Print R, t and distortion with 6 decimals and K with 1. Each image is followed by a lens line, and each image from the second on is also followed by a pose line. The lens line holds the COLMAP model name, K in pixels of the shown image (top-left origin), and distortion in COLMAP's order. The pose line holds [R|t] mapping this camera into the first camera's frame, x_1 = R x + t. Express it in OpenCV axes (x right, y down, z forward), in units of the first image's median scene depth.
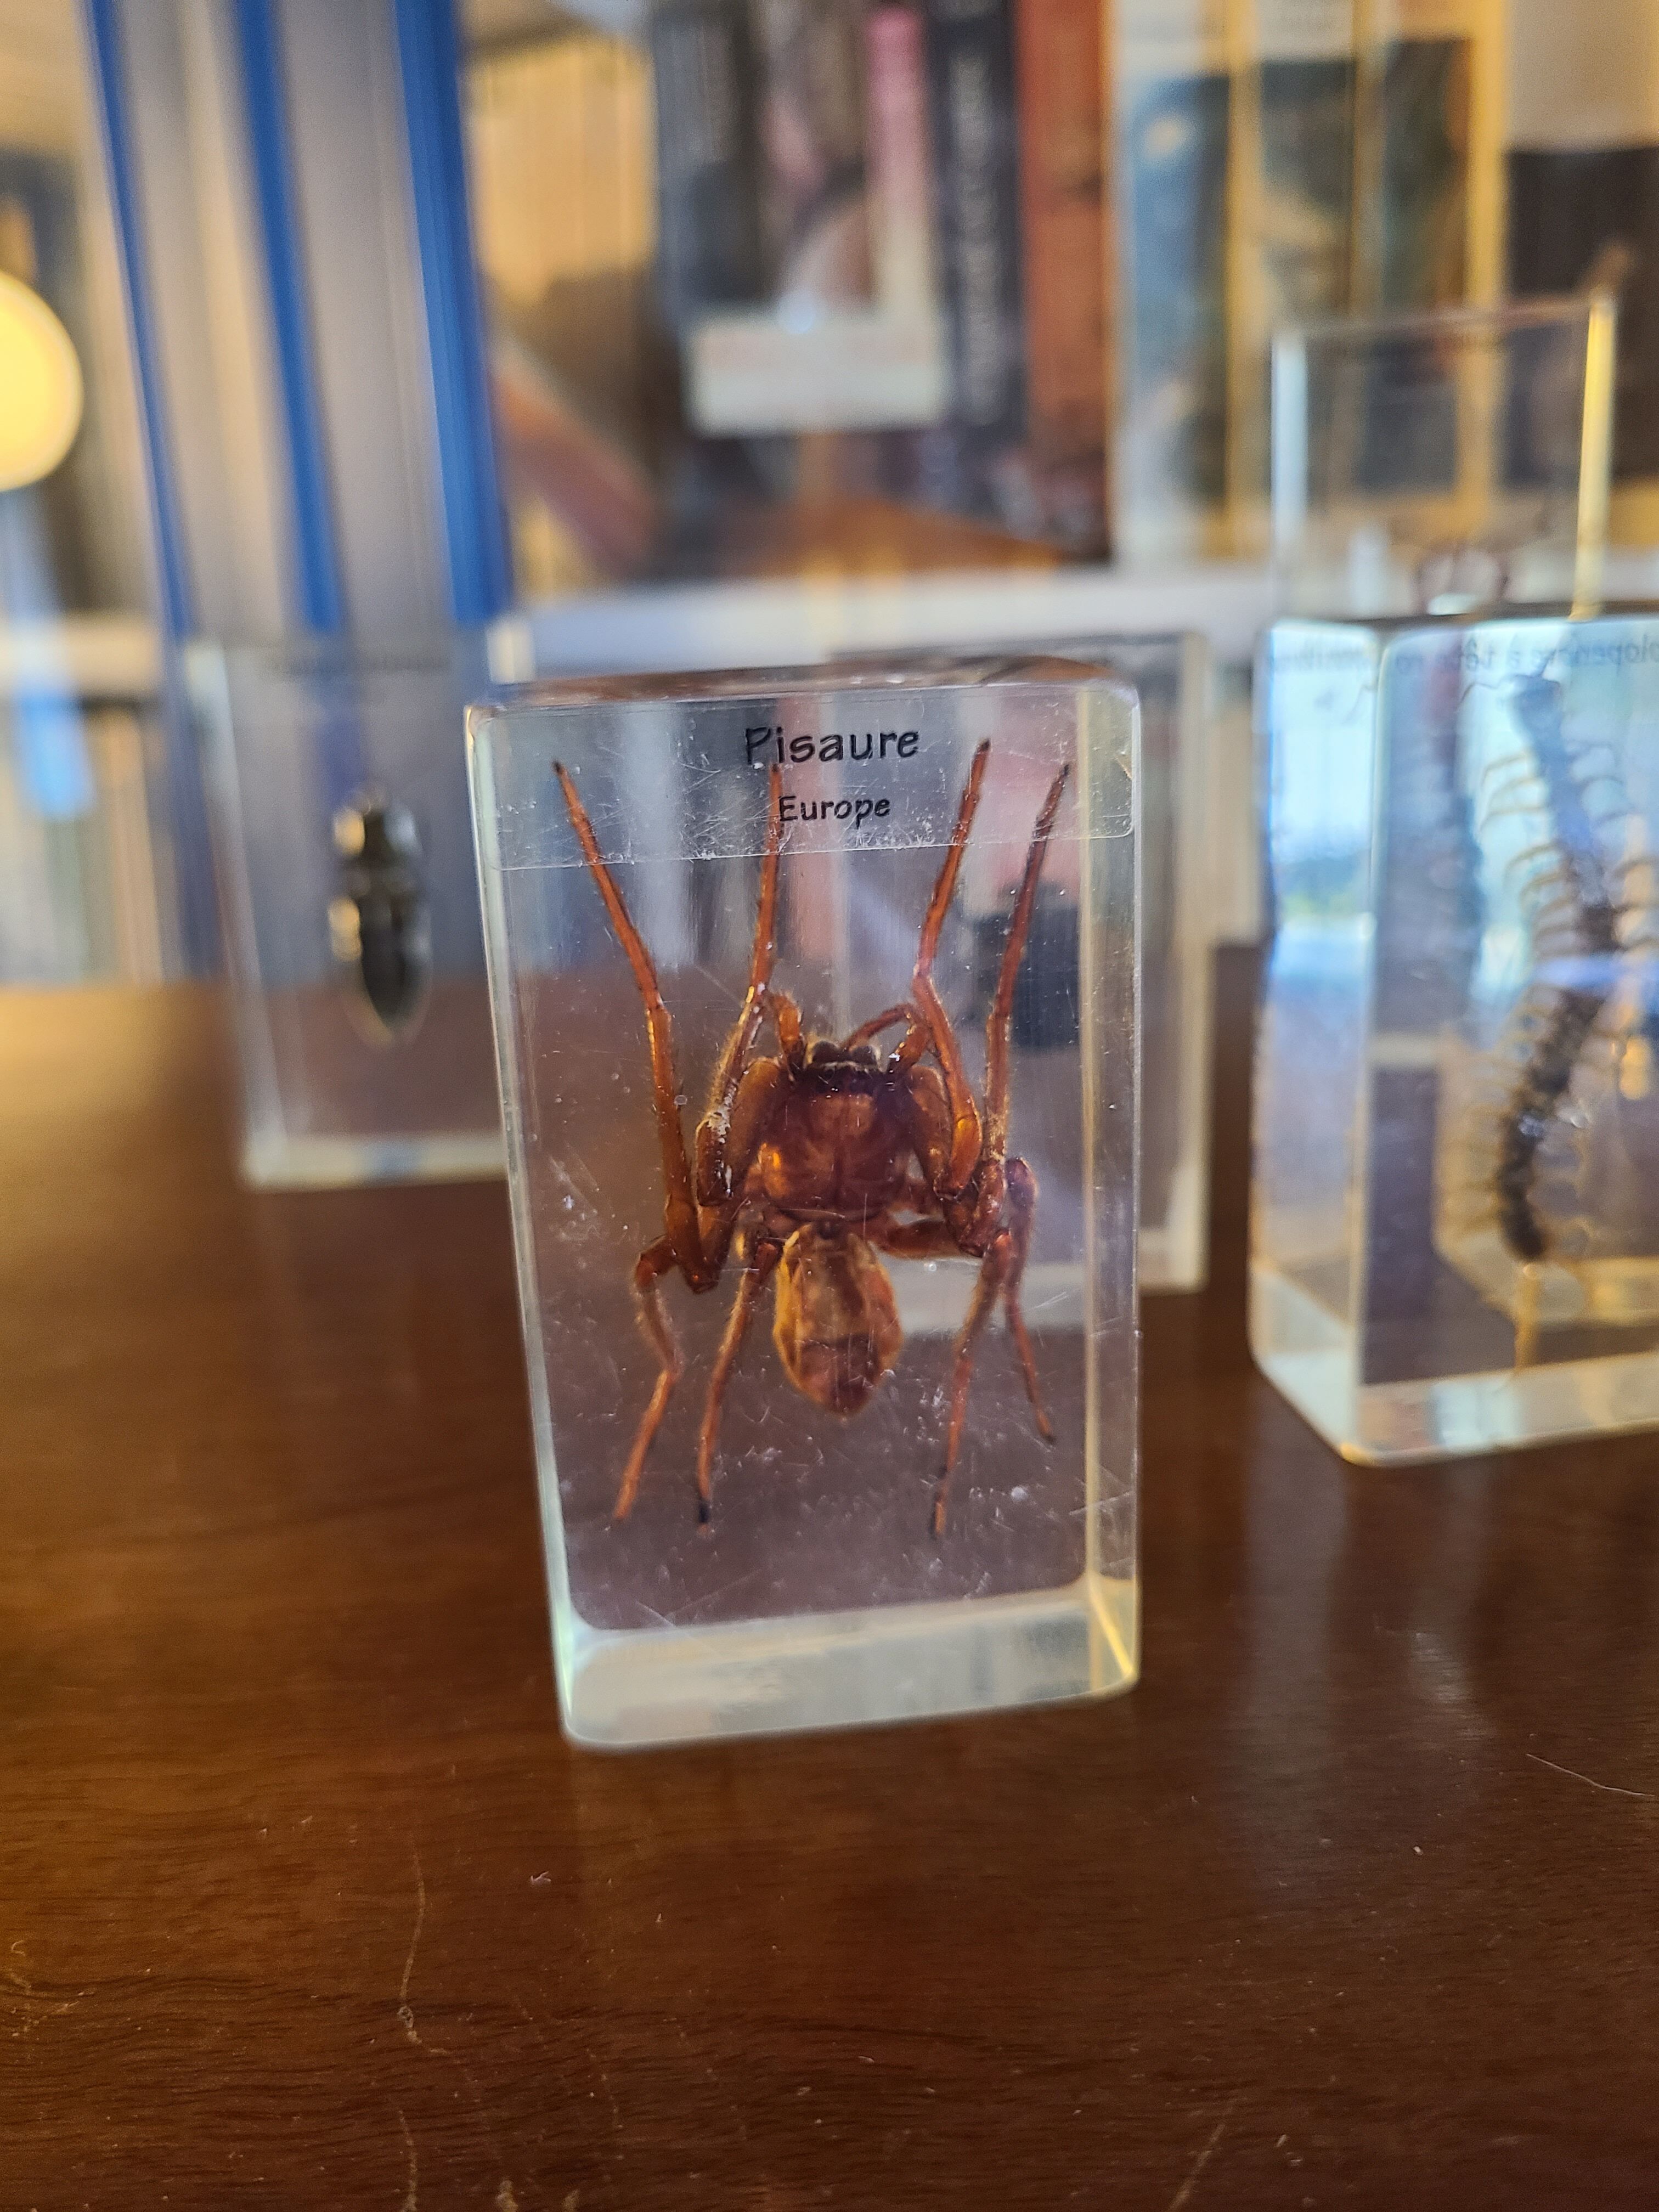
lens RADIAL K [[1688.3, 0, 846.1], [0, 1688.3, 1091.4], [0, 0, 1]] dist [-0.030854, -0.007947]
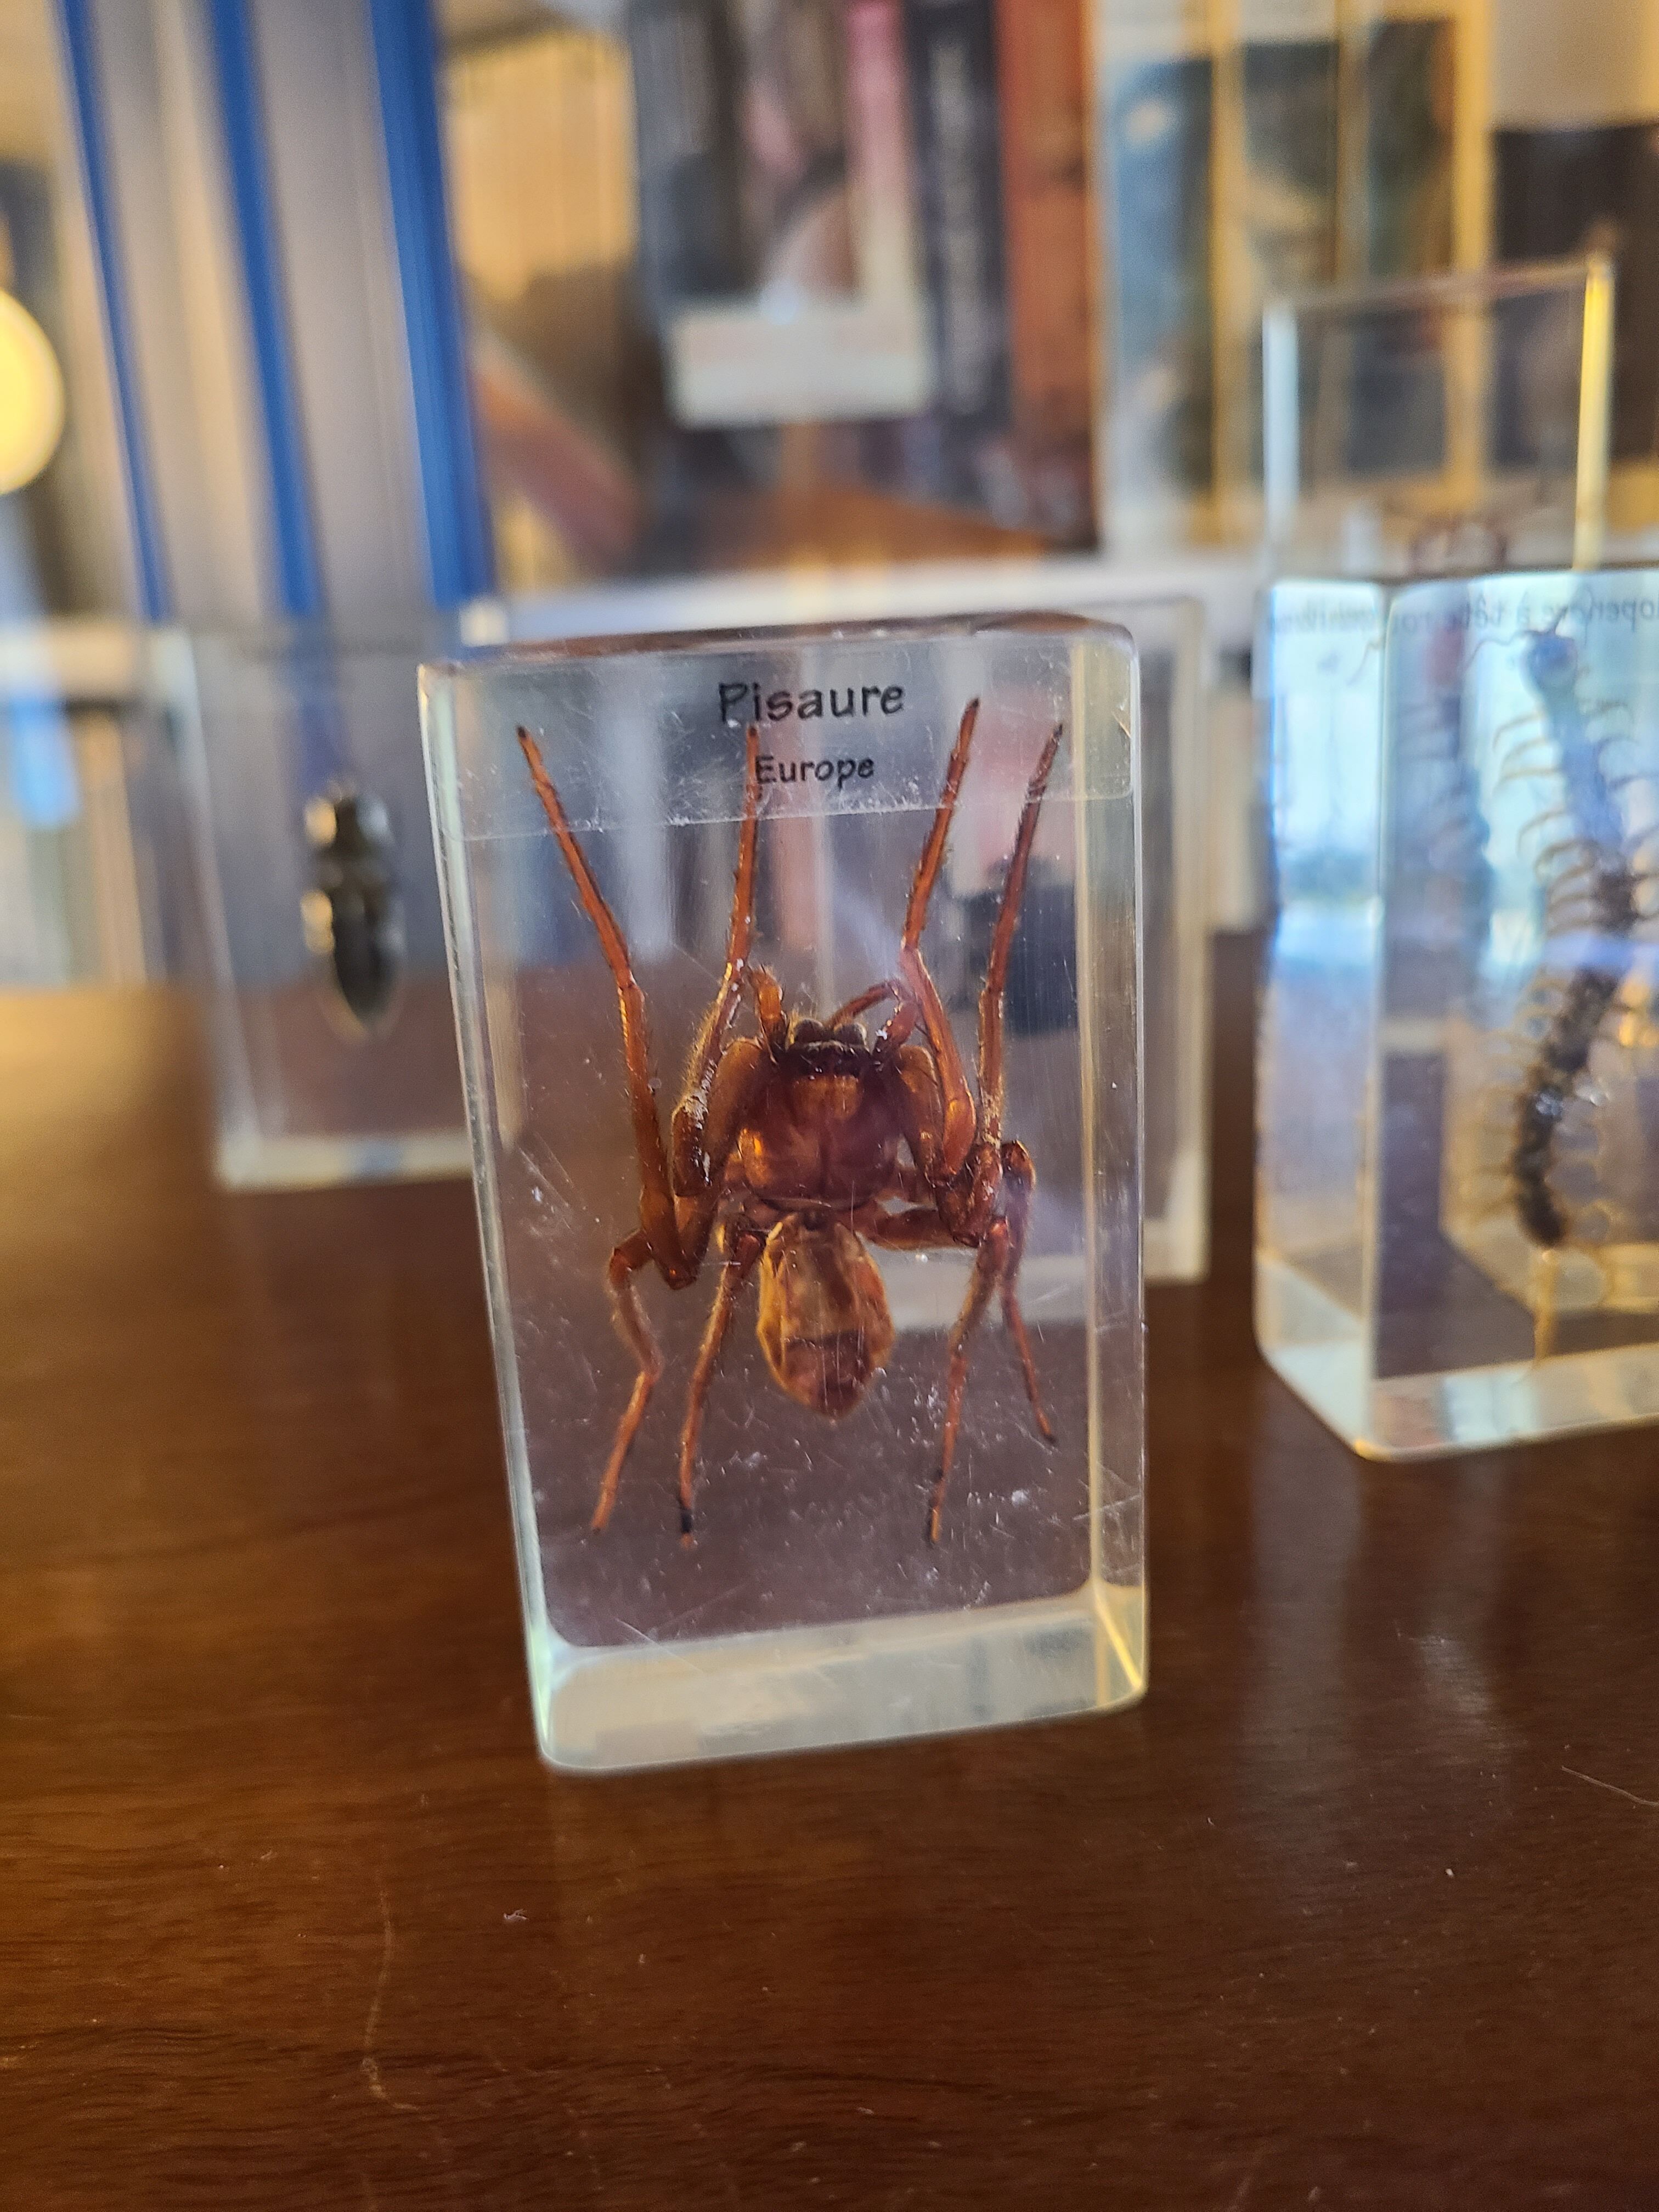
lens RADIAL K [[1695.6, 0, 846.5], [0, 1695.6, 1073.9], [0, 0, 1]] dist [-0.029022, -0.009681]
pose [[0.999917, -0.011753, 0.005228, 0.003099], [0.011804, 0.999881, -0.009917, 0.008689], [-0.005111, 0.009978, 0.999937, 0.046384]]
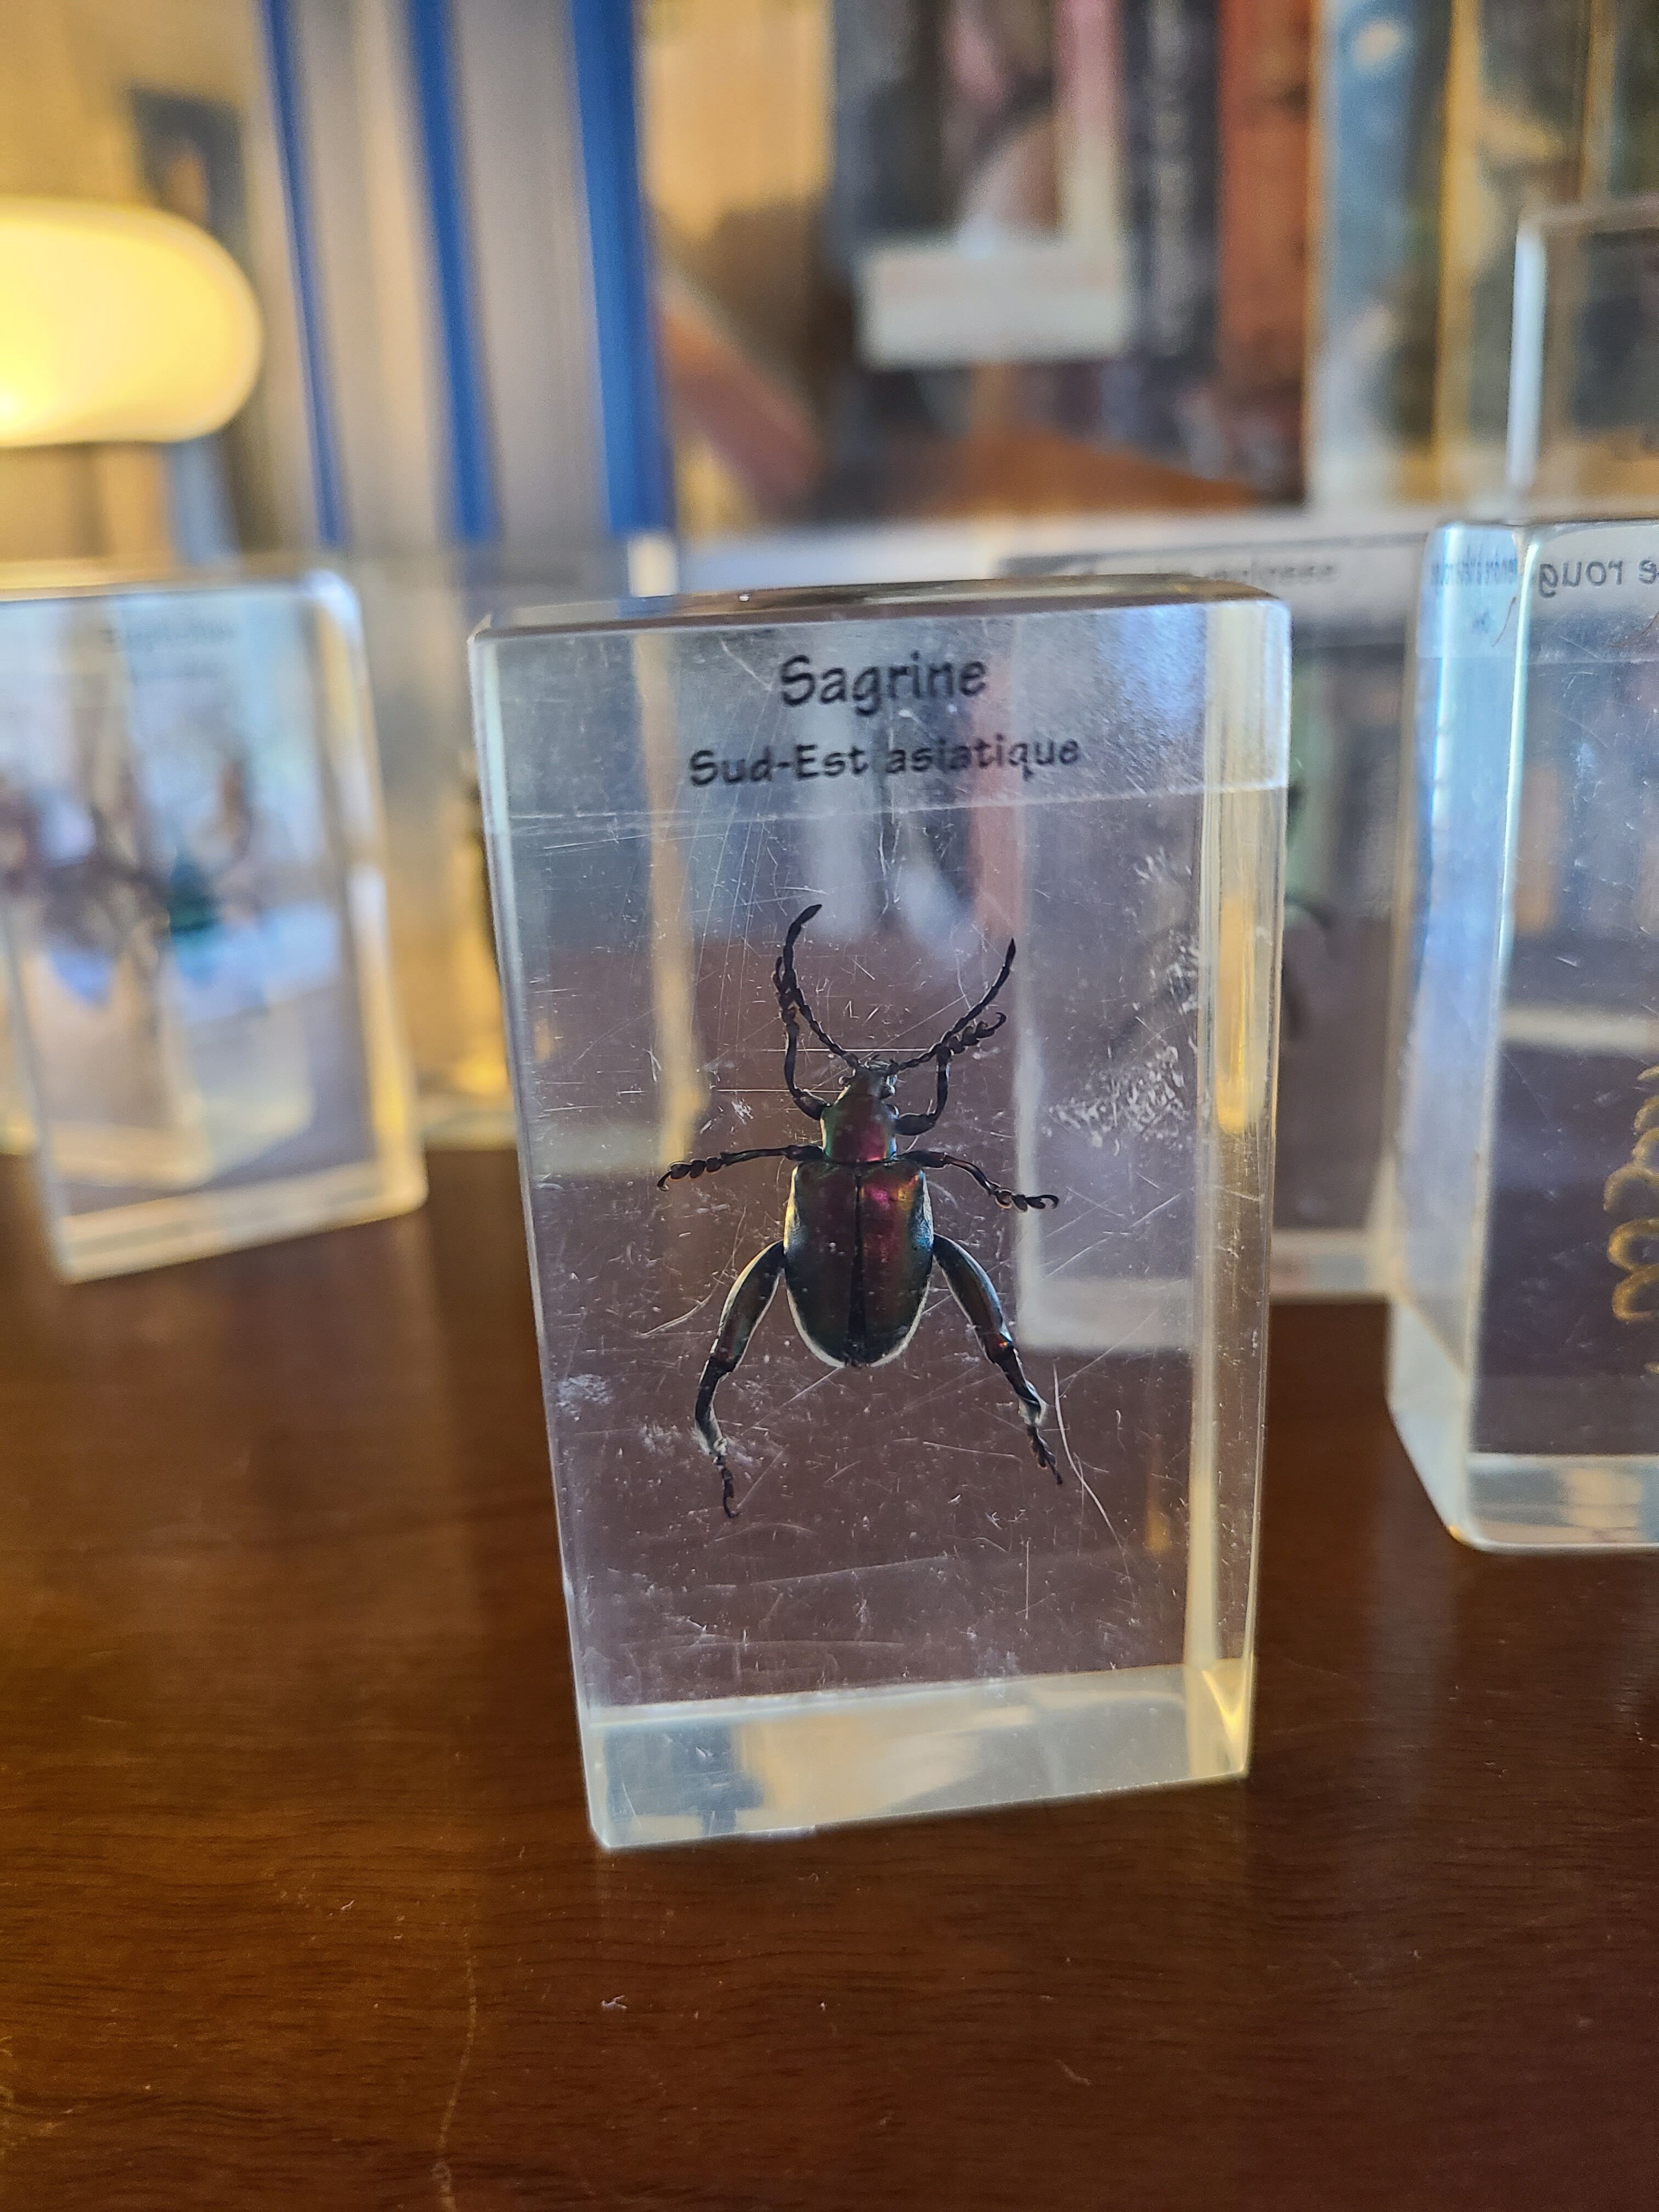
lens RADIAL K [[1689.7, 0, 885.2], [0, 1689.7, 1135.2], [0, 0, 1]] dist [-0.040613, -0.007568]
pose [[0.997266, 0.030824, -0.067156, -0.005506], [-0.027752, 0.998546, 0.046212, -0.001168], [0.068483, -0.044222, 0.996672, 0.179719]]
